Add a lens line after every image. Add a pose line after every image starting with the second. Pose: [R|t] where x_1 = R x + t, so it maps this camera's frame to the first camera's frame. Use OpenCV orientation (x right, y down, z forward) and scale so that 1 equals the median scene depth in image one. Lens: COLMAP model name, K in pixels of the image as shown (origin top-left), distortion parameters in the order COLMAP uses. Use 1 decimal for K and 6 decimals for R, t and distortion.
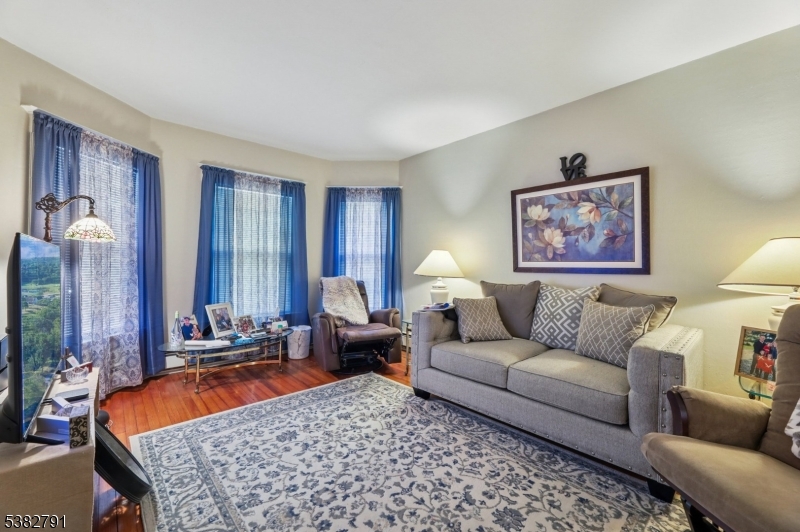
lens RADIAL K [[329.7, 0, 400.0], [0, 329.7, 266.0], [0, 0, 1]] dist [-0.002990, -0.000190]
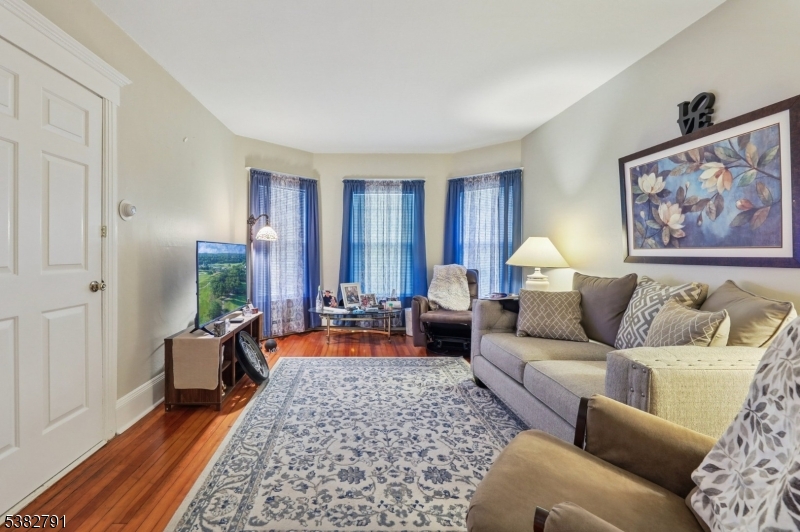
lens RADIAL K [[345.7, 0, 354.5], [0, 345.7, 261.4], [0, 0, 1]] dist [-0.000865, -0.000091]
pose [[0.749251, 0.012376, -0.662171, 0.460703], [0.000094, 0.999823, 0.018794, 0.000818], [0.662286, -0.014143, 0.749117, -0.041771]]
